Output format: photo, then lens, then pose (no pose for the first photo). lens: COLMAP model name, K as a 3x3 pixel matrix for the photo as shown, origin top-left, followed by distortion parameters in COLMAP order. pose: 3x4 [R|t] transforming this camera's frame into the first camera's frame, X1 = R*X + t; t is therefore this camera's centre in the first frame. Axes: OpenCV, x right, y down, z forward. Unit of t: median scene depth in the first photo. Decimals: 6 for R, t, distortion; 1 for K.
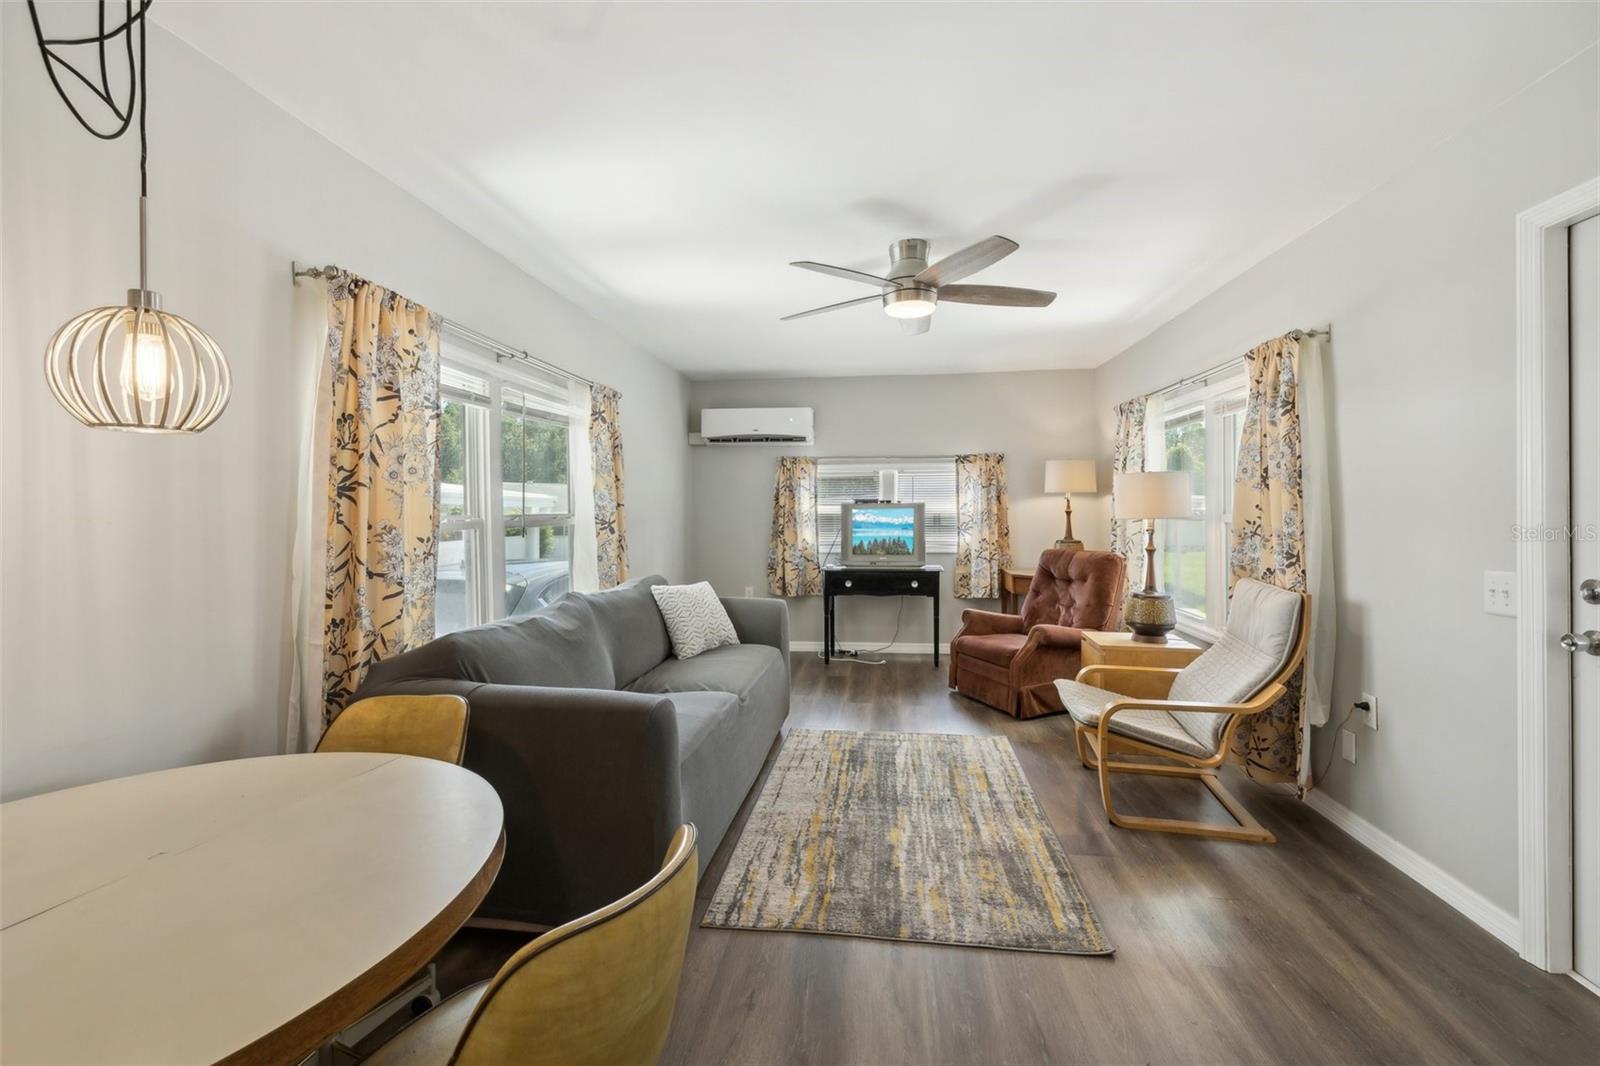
lens RADIAL K [[695.3, 0, 795.1], [0, 695.3, 497.6], [0, 0, 1]] dist [0.000699, 0.000111]
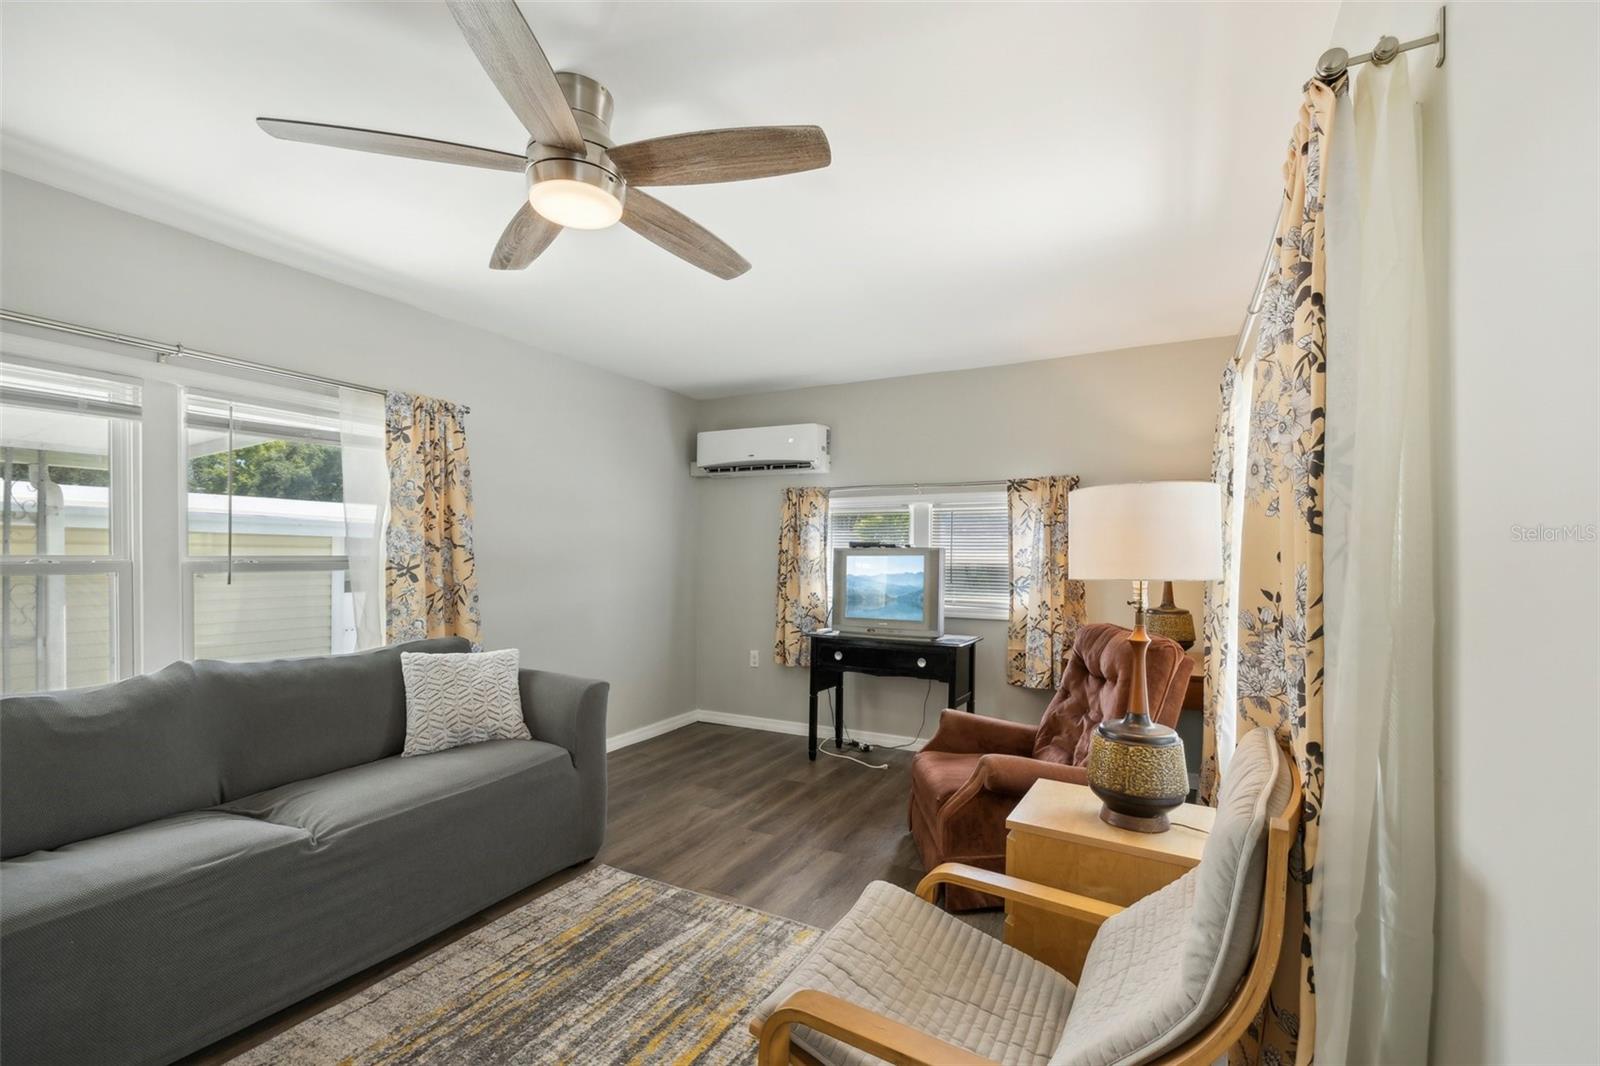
lens RADIAL K [[697.0, 0, 806.1], [0, 697.0, 554.3], [0, 0, 1]] dist [0.000295, -0.000079]
pose [[0.937350, 0.011611, -0.348197, 0.299670], [-0.006511, 0.999854, 0.015815, 0.003607], [0.348330, -0.012557, 0.937288, 0.288805]]
